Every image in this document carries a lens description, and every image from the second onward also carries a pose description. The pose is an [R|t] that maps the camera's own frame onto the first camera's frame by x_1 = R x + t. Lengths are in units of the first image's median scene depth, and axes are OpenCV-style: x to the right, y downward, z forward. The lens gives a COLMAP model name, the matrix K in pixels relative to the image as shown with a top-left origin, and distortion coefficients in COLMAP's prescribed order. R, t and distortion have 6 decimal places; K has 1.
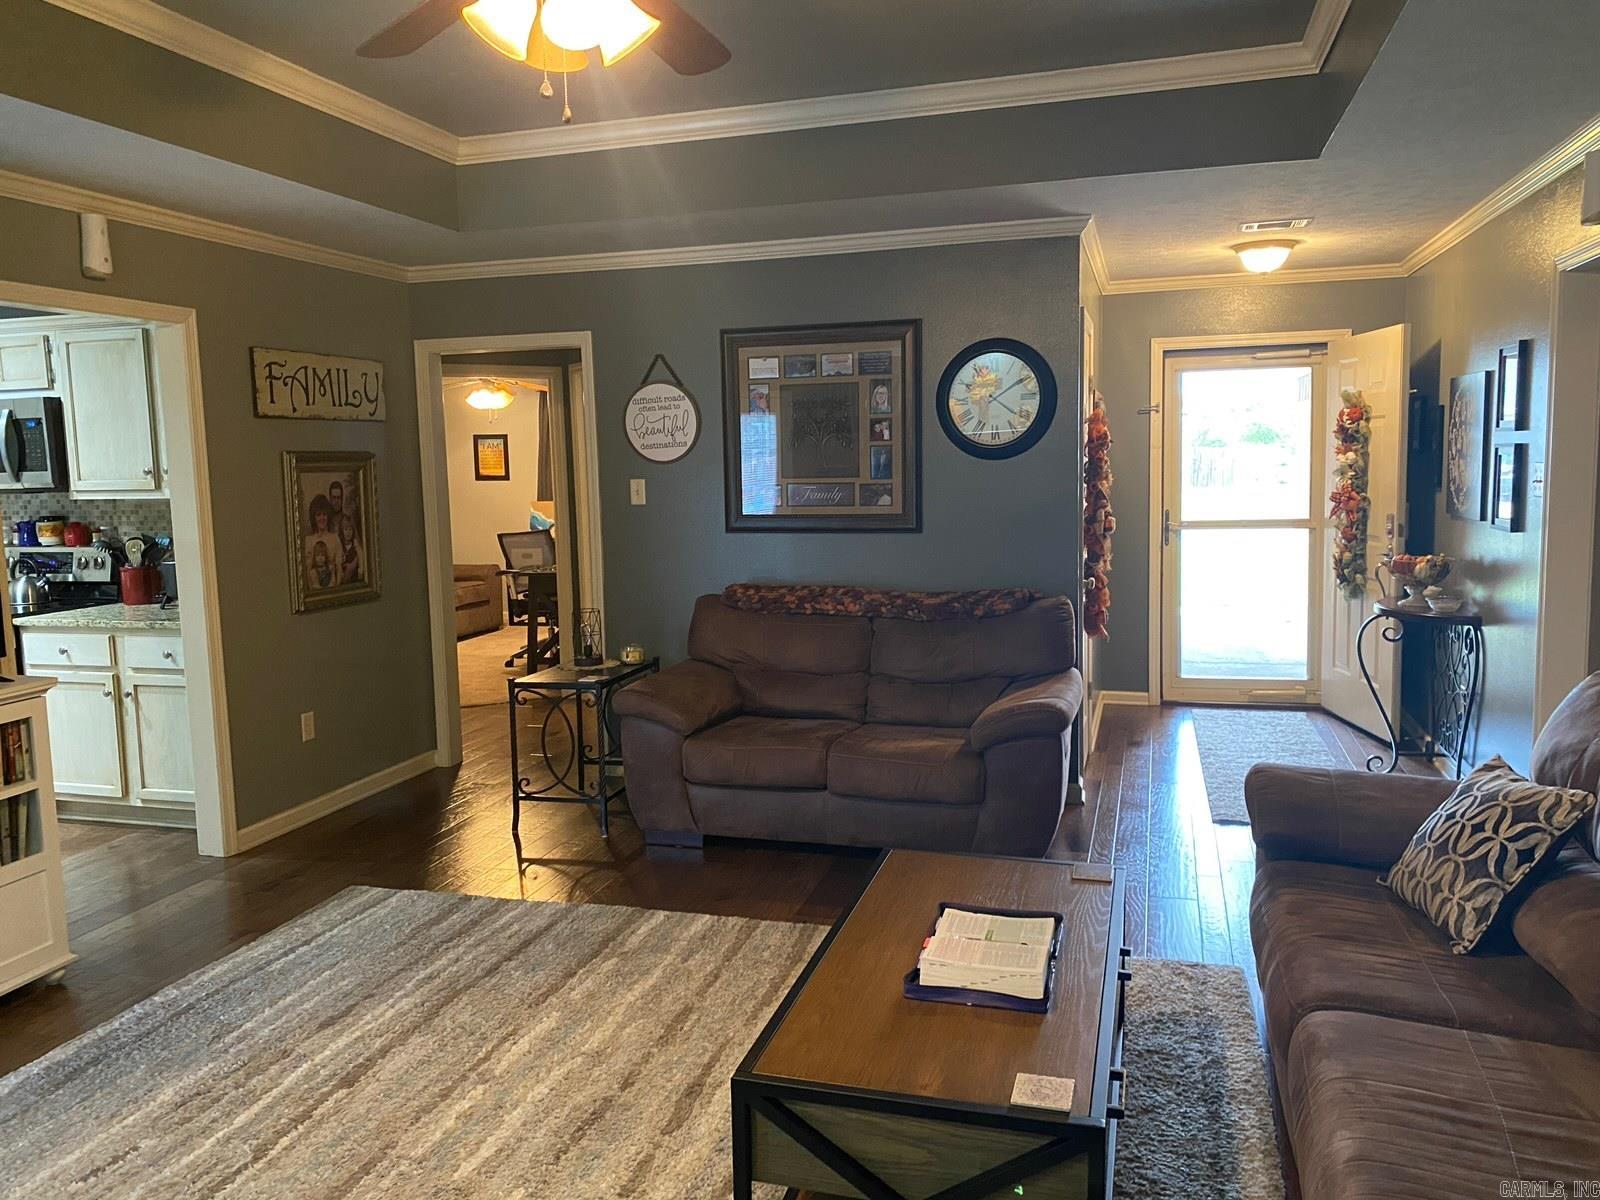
lens RADIAL K [[1215.2, 0, 798.5], [0, 1215.2, 591.8], [0, 0, 1]] dist [0.041231, -0.014586]
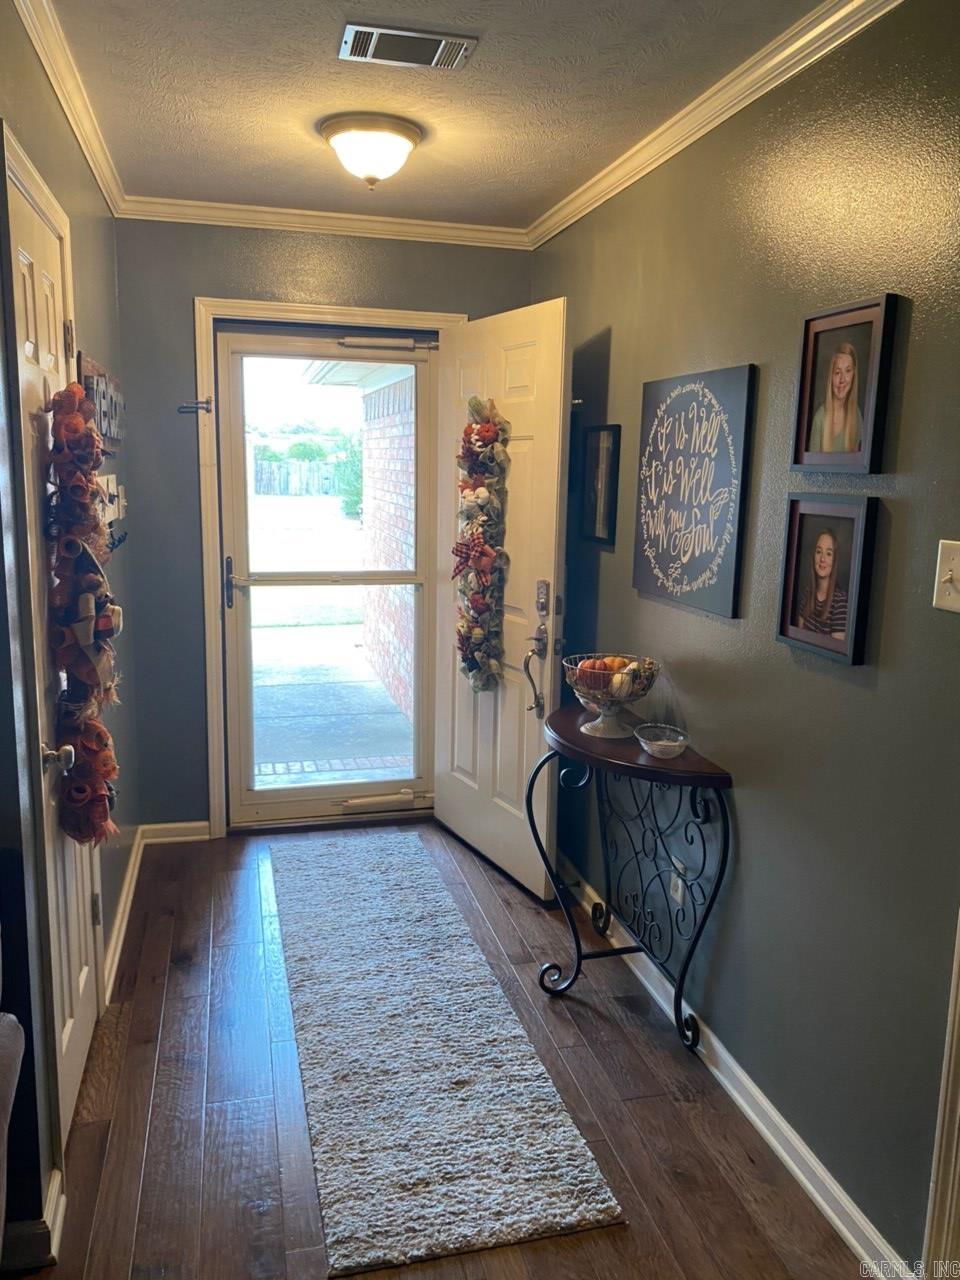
lens RADIAL K [[972.2, 0, 482.7], [0, 972.2, 637.6], [0, 0, 1]] dist [0.041231, -0.014586]
pose [[0.857701, -0.045494, 0.512132, 0.161556], [0.012767, 0.997655, 0.067243, -0.065544], [-0.513990, -0.051136, 0.856271, 0.517683]]
